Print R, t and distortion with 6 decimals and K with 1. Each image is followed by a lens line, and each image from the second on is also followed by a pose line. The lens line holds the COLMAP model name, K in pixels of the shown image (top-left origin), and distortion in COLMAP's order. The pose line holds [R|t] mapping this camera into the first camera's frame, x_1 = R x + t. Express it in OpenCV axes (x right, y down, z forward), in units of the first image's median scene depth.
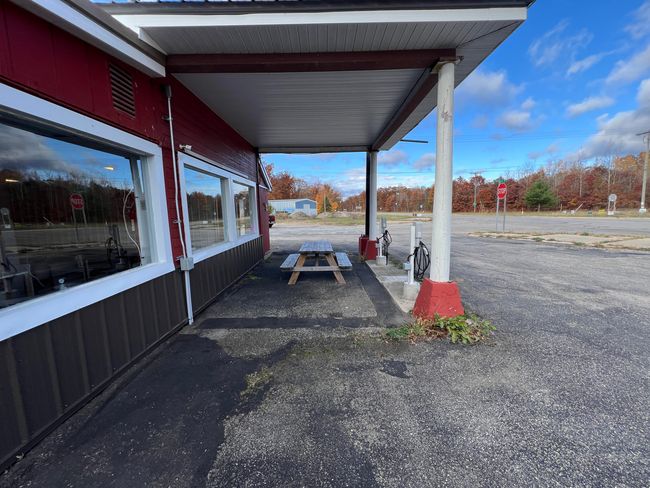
lens RADIAL K [[260.2, 0, 325.0], [0, 260.2, 244.1], [0, 0, 1]] dist [-0.000164, -0.000003]
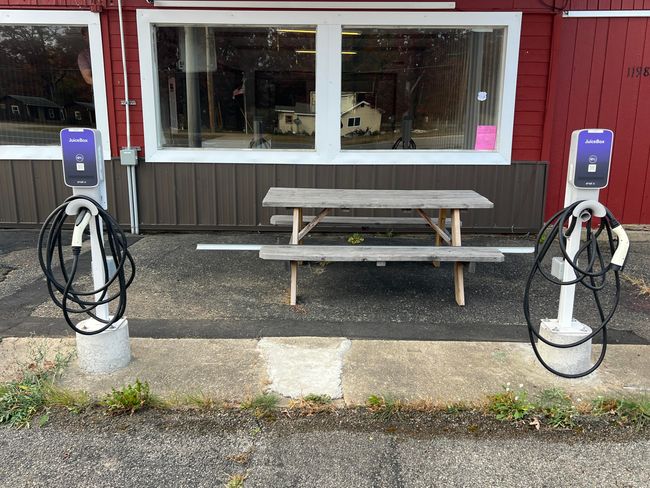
lens RADIAL K [[596.2, 0, 322.5], [0, 596.2, 243.9], [0, 0, 1]] dist [0.012613, 0.000000]
pose [[-0.023924, 0.252689, -0.967252, 0.943909], [-0.134538, 0.957914, 0.253577, -0.152924], [0.990620, 0.136199, 0.011079, 1.171538]]
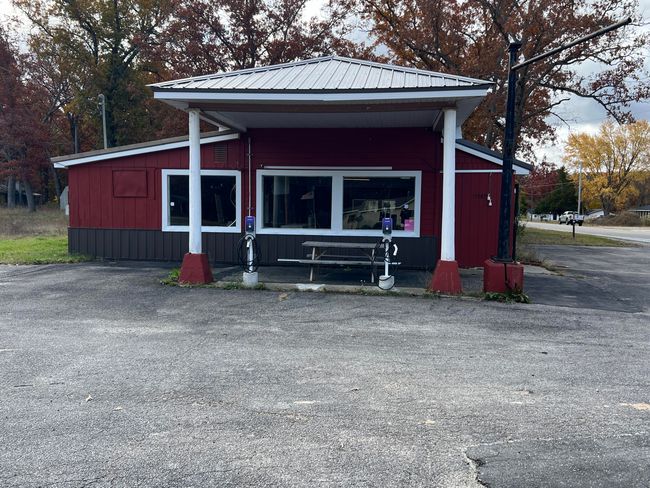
lens RADIAL K [[596.2, 0, 325.7], [0, 596.2, 244.5], [0, 0, 1]] dist [0.012613, 0.000000]
pose [[-0.136369, 0.091565, -0.986417, 2.517668], [-0.140734, 0.983830, 0.110781, -0.262540], [0.980611, 0.153929, -0.121277, 1.485377]]
